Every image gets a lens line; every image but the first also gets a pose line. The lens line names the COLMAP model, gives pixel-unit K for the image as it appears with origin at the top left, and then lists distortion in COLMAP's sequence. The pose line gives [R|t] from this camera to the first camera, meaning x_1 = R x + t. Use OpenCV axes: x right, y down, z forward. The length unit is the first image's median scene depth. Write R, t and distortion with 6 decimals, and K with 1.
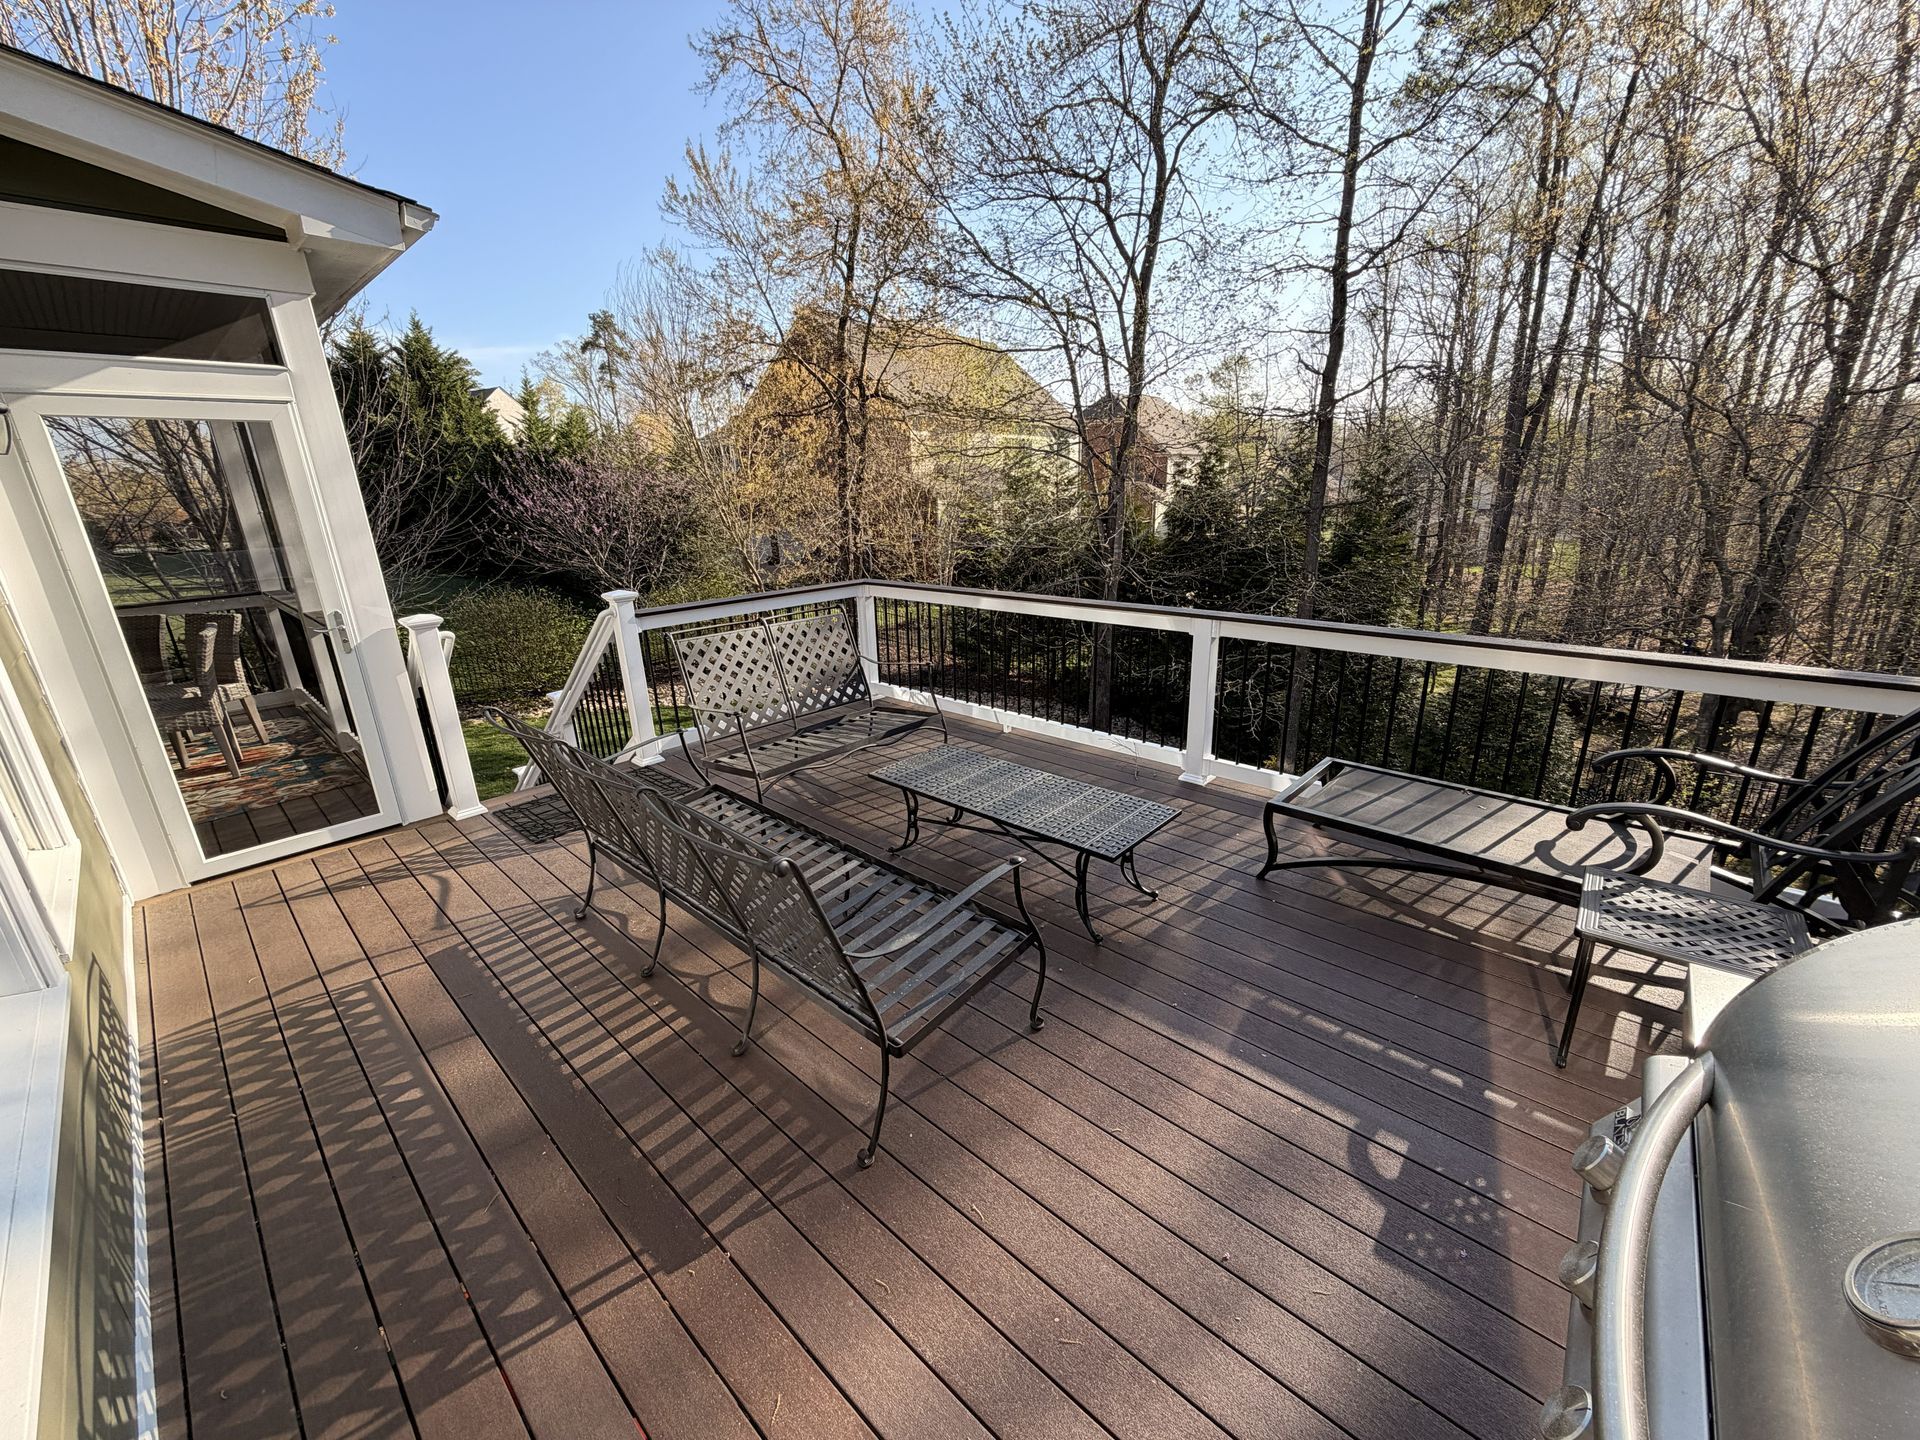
lens RADIAL K [[757.9, 0, 953.2], [0, 757.9, 716.9], [0, 0, 1]] dist [-0.000351, 0.000122]
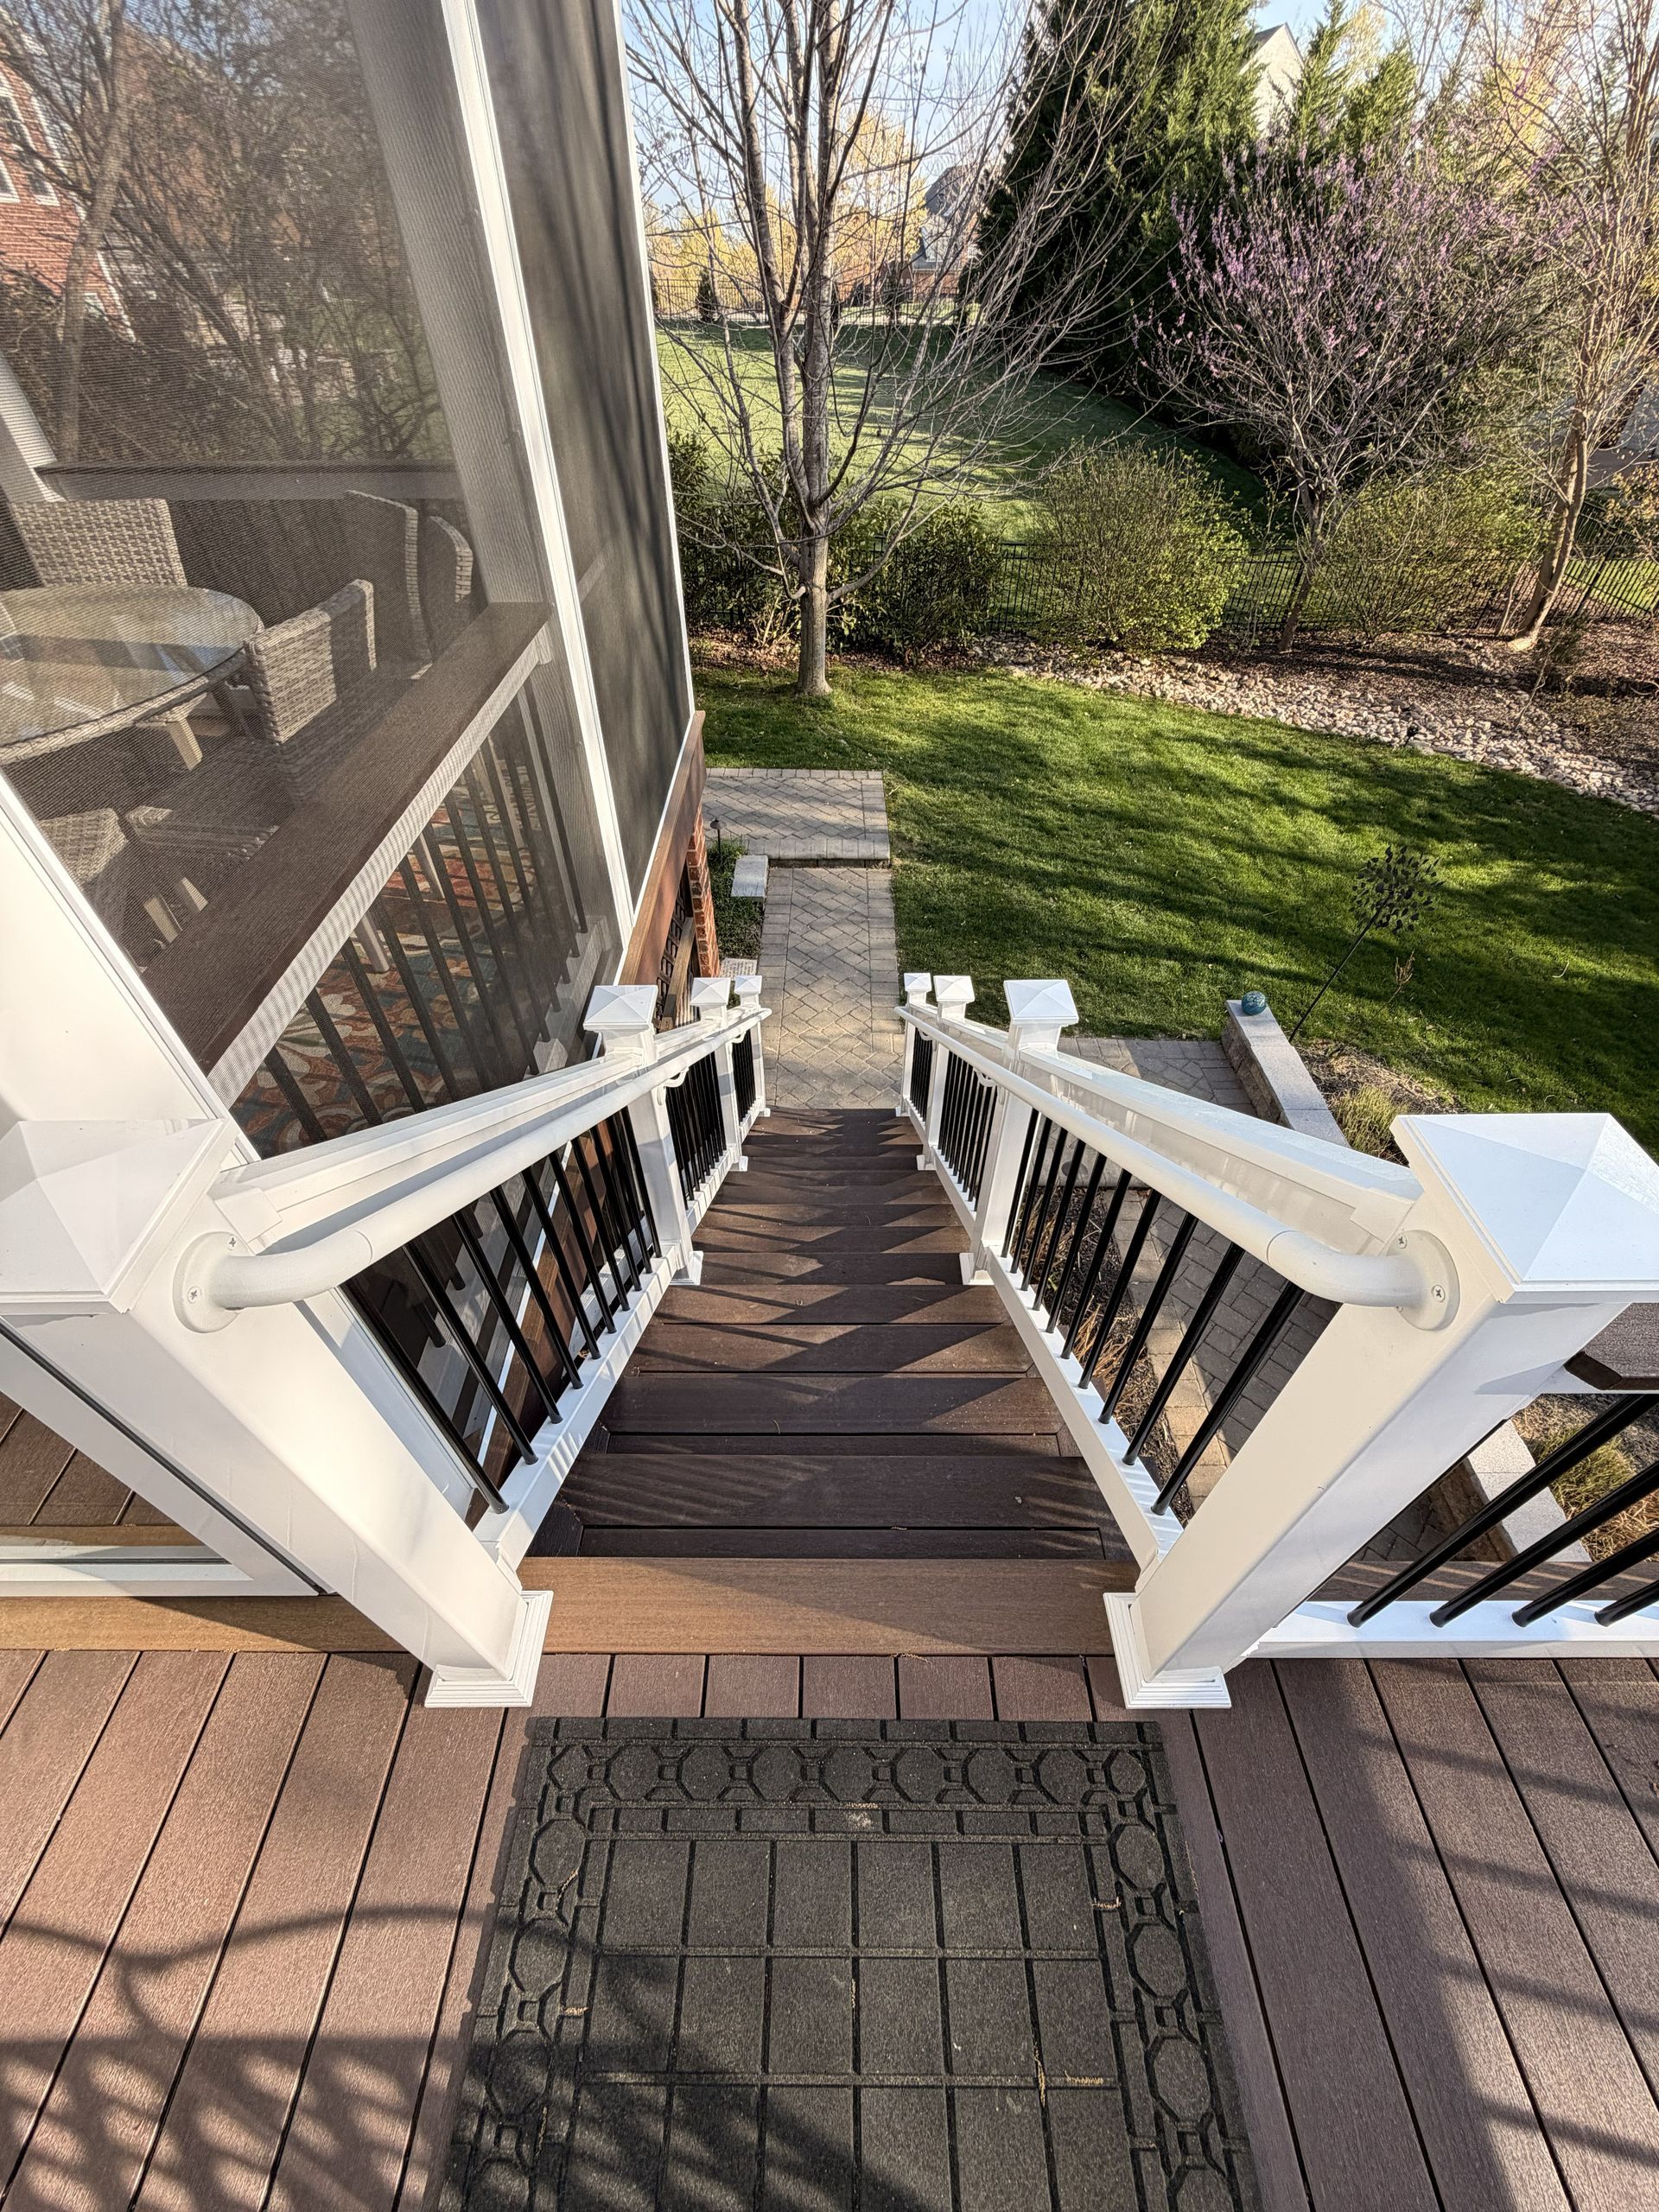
lens RADIAL K [[873.2, 0, 827.1], [0, 873.2, 1102.1], [0, 0, 1]] dist [-0.000351, 0.000122]
pose [[0.678866, 0.530759, -0.507381, -0.593752], [-0.236727, 0.812318, 0.533011, -0.285524], [0.695055, -0.241732, 0.677100, 1.087408]]
